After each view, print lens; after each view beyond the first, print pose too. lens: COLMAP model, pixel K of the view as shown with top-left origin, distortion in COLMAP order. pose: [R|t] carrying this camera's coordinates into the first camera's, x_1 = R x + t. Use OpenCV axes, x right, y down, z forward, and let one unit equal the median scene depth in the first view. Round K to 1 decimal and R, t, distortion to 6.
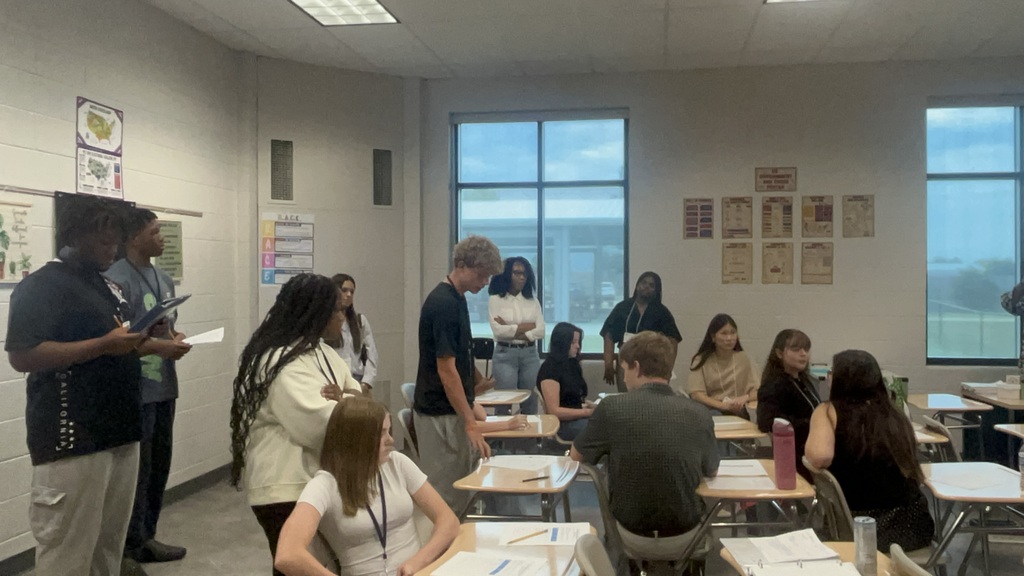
lens RADIAL K [[913.3, 0, 512.0], [0, 913.3, 288.0], [0, 0, 1]] dist [0.062876, -0.000559]
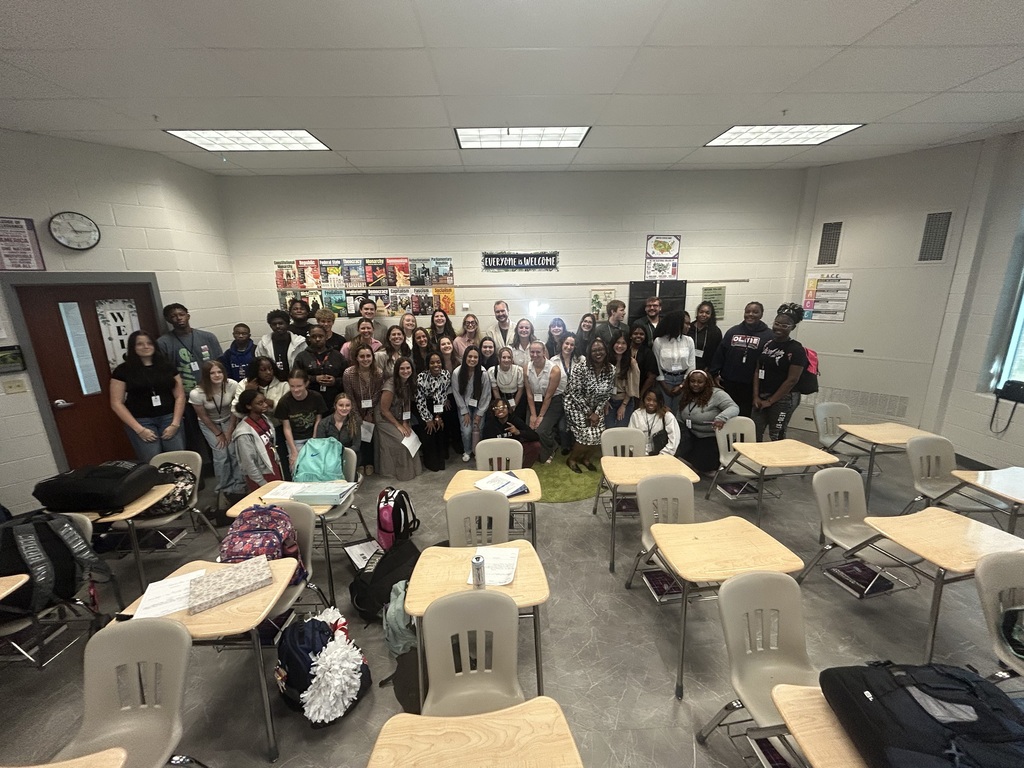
lens RADIAL K [[406.7, 0, 512.0], [0, 406.7, 384.0], [0, 0, 1]] dist [-0.004666, 0.000176]
pose [[0.196196, 0.233029, -0.952473, 0.331265], [0.013093, 0.970642, 0.240172, -0.070685], [0.980477, -0.059591, 0.187385, 0.343170]]
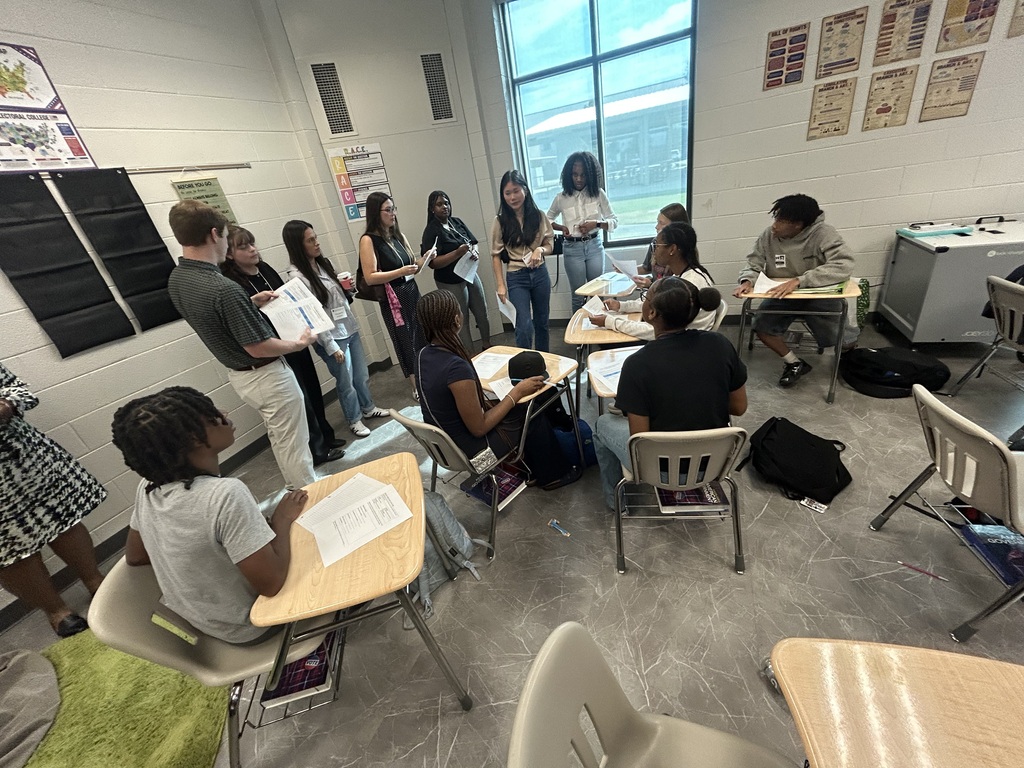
lens RADIAL K [[406.7, 0, 512.0], [0, 406.7, 384.0], [0, 0, 1]] dist [-0.004666, 0.000176]
pose [[0.961708, -0.035568, -0.271759, 0.054111], [0.157092, 0.884041, 0.440220, -0.014457], [0.224589, -0.466054, 0.855777, 0.498614]]
